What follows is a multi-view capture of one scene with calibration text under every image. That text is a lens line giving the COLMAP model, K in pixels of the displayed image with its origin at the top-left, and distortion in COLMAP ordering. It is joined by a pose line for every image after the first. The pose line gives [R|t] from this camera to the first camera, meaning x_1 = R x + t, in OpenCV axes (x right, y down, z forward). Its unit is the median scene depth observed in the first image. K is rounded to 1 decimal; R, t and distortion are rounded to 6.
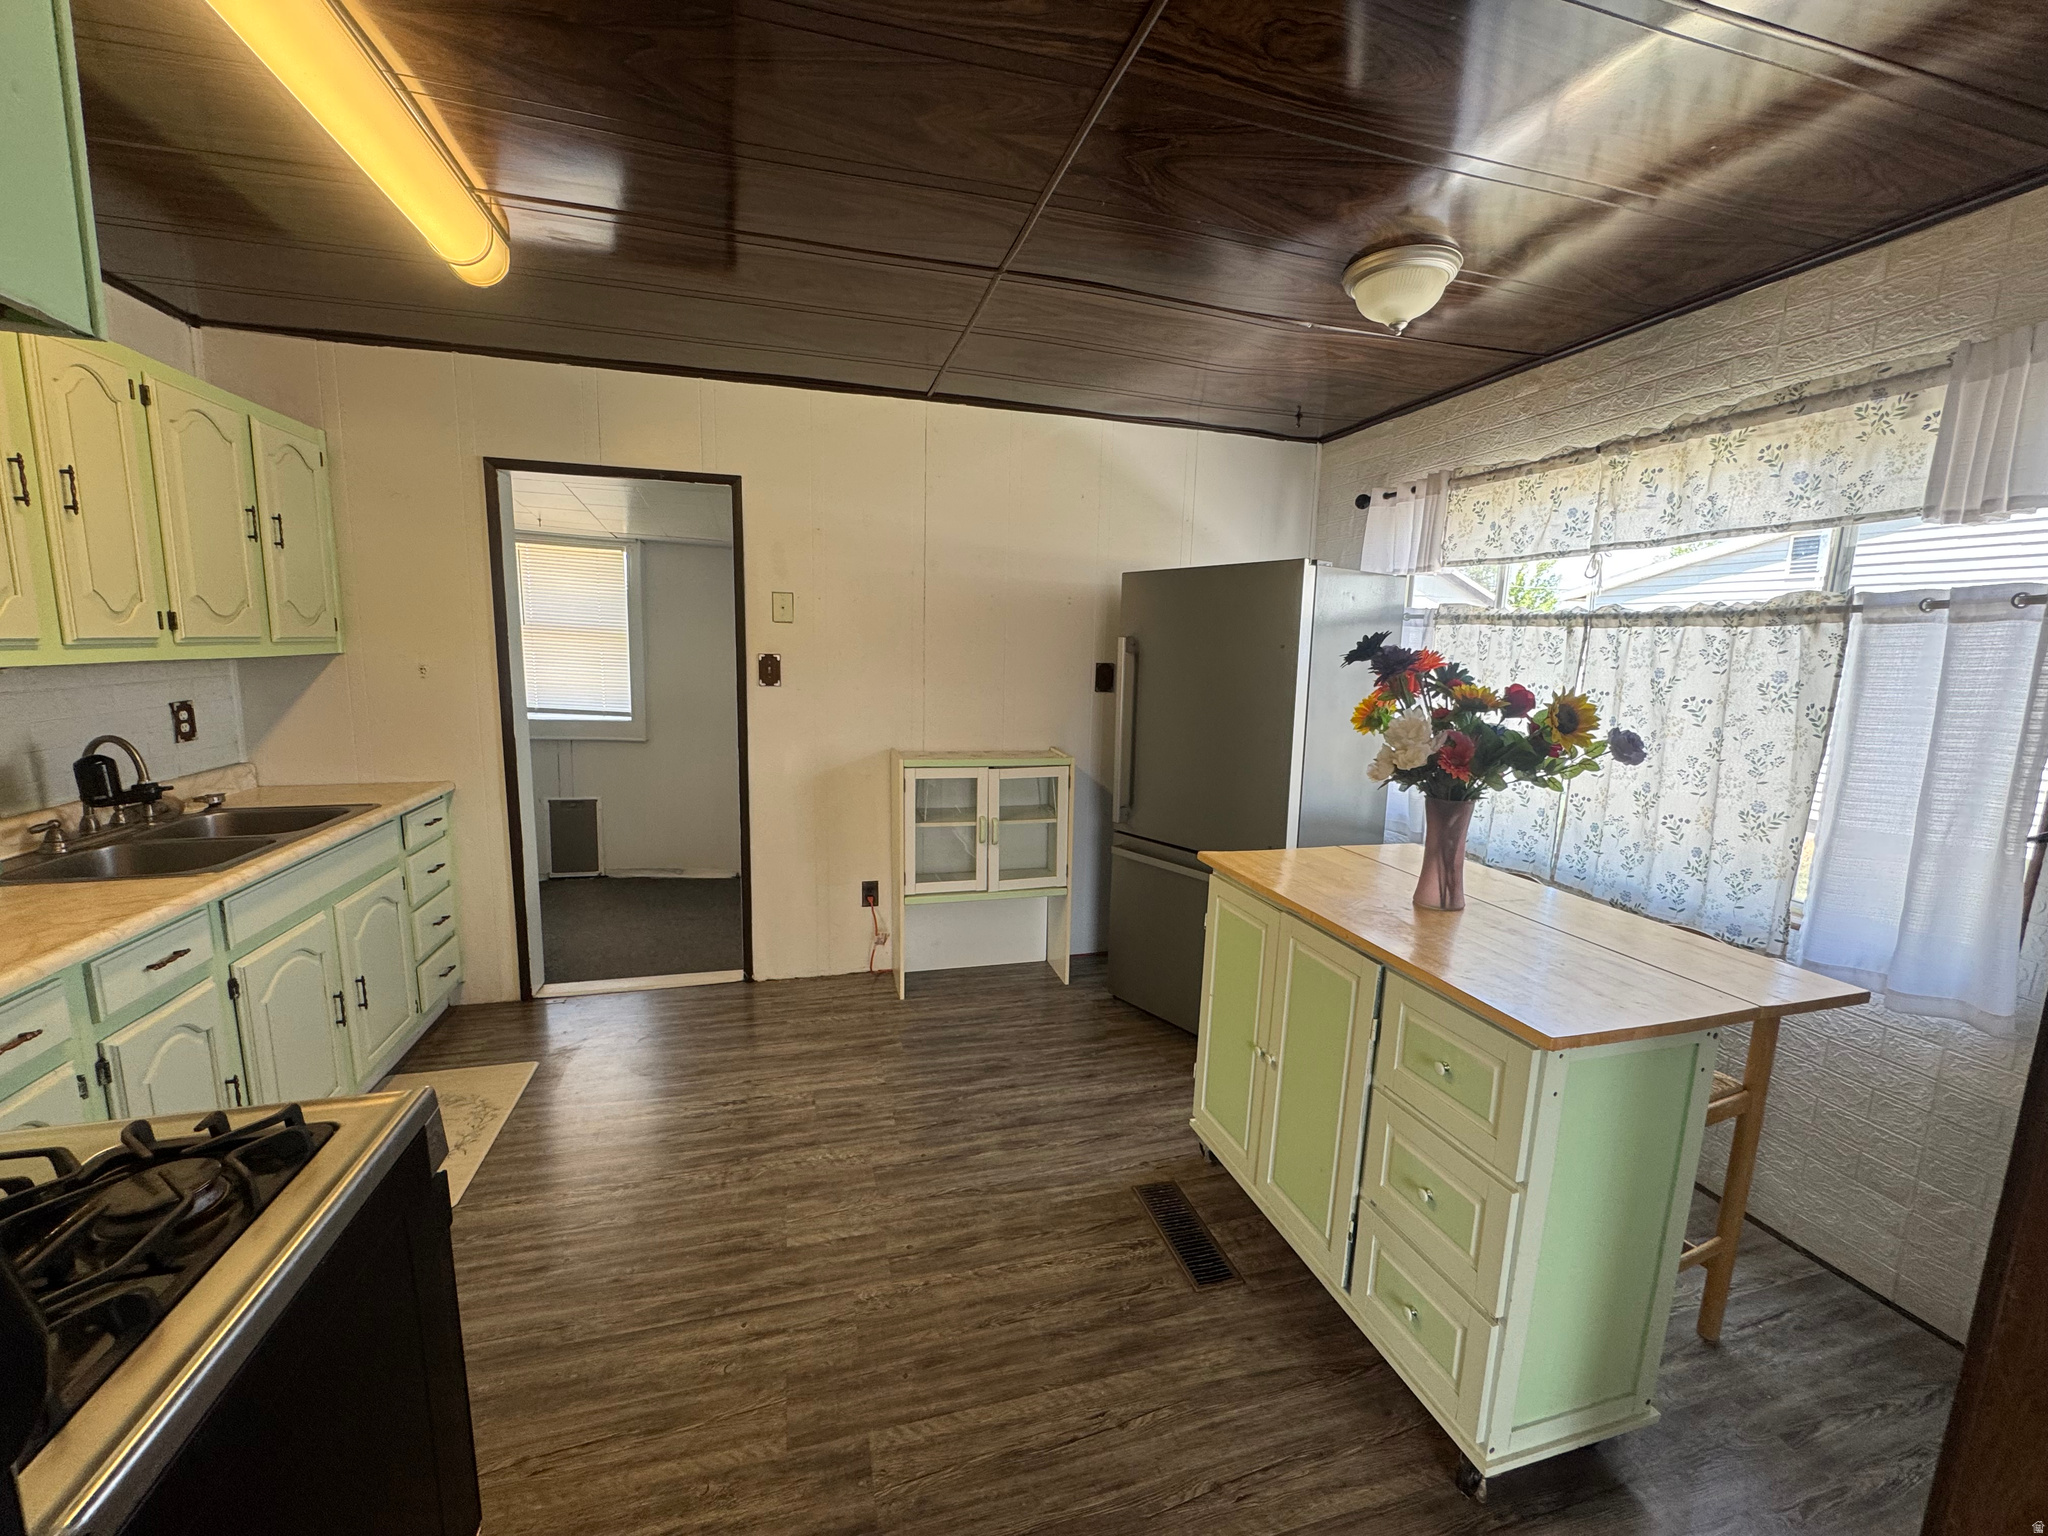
lens RADIAL K [[816.3, 0, 1024.0], [0, 816.3, 768.0], [0, 0, 1]] dist [-0.000782, 0.000172]
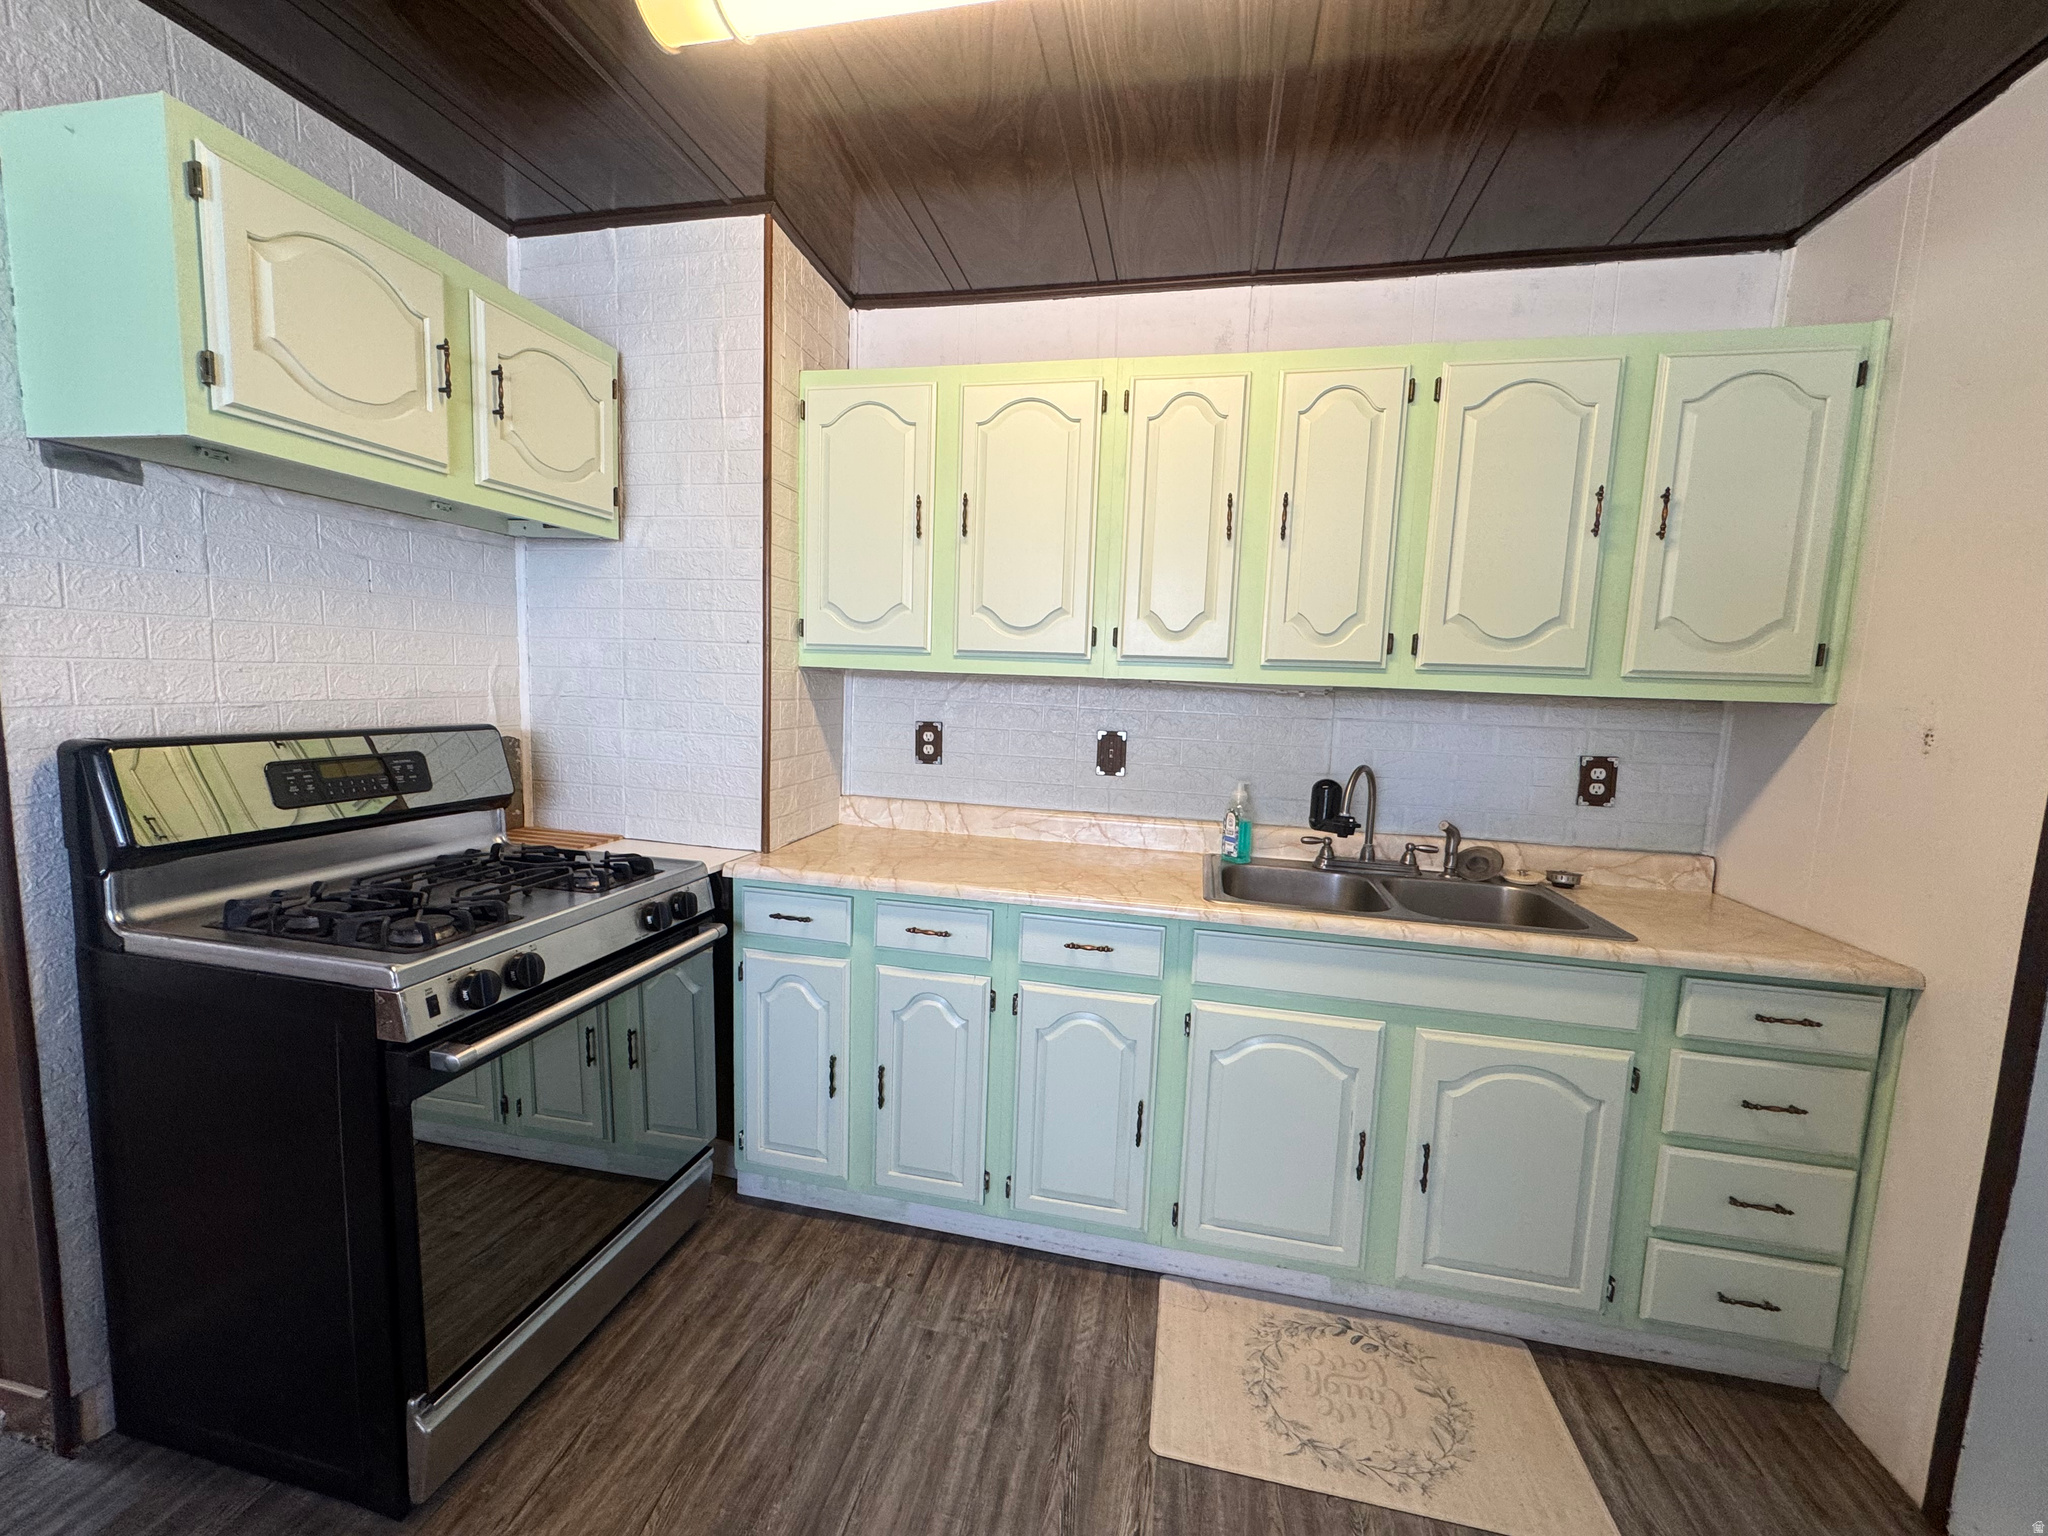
lens RADIAL K [[816.3, 0, 1024.0], [0, 816.3, 768.0], [0, 0, 1]] dist [-0.000782, 0.000172]
pose [[-0.470030, 0.047202, -0.881387, -0.048207], [-0.182938, 0.971676, 0.149595, -0.069852], [0.863484, 0.231554, -0.448082, 0.705988]]
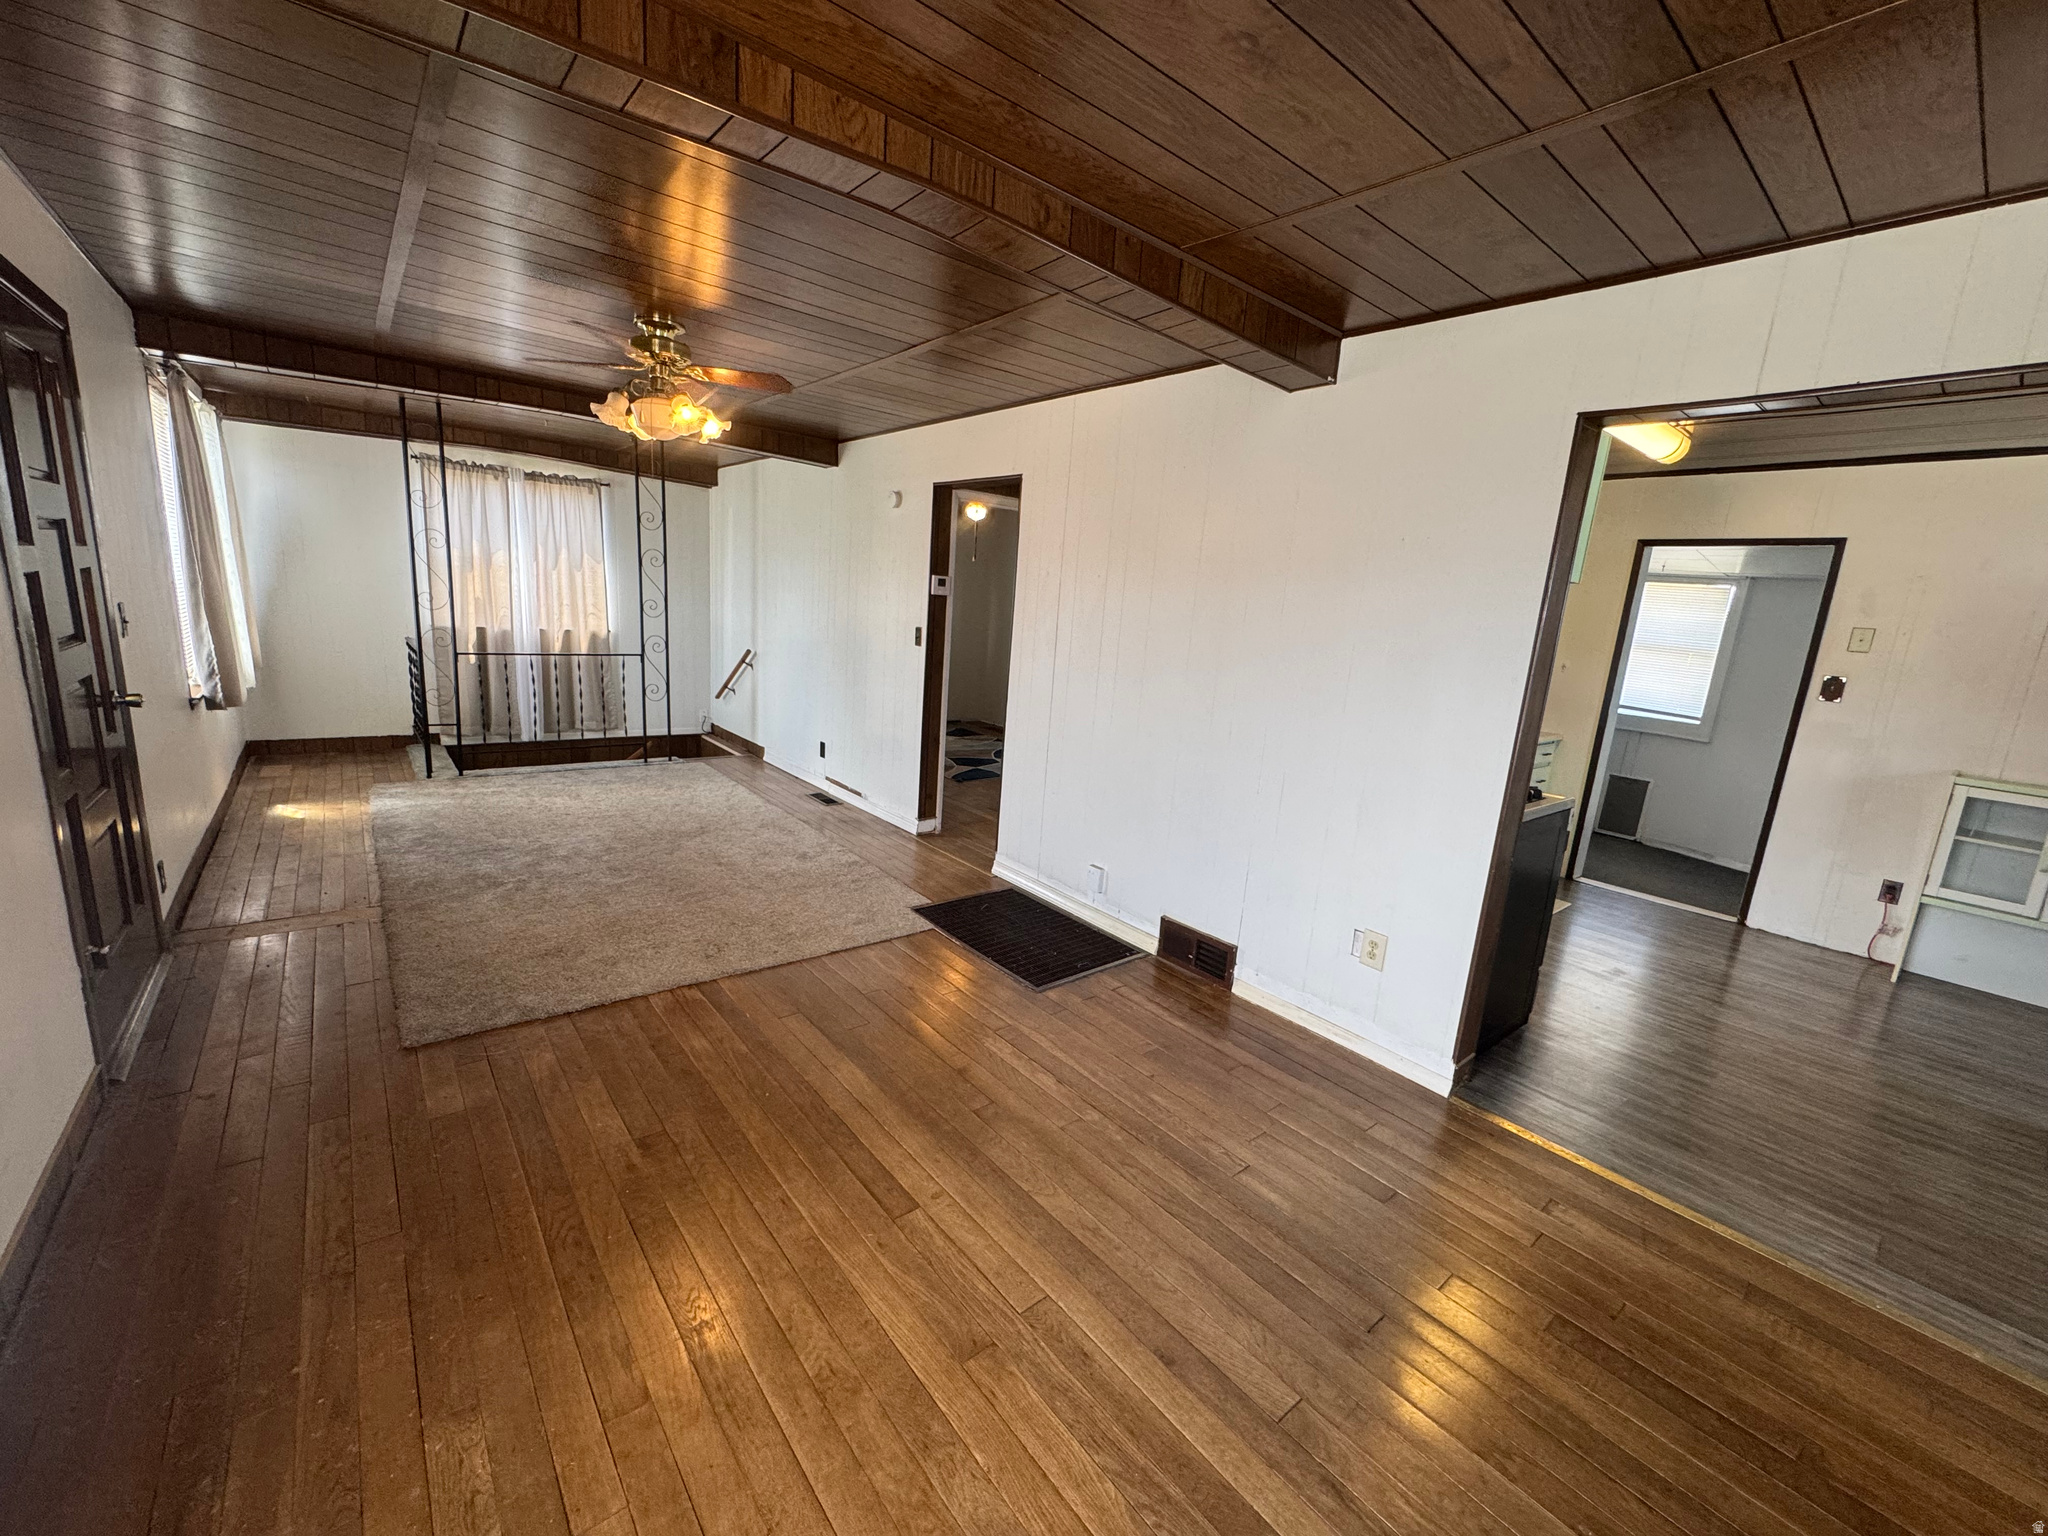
lens RADIAL K [[816.3, 0, 1024.0], [0, 816.3, 768.0], [0, 0, 1]] dist [-0.000782, 0.000172]
pose [[0.399337, 0.186859, -0.897560, 0.384271], [-0.197786, 0.973515, 0.114674, 0.113605], [0.895216, 0.131731, 0.425718, -0.713300]]
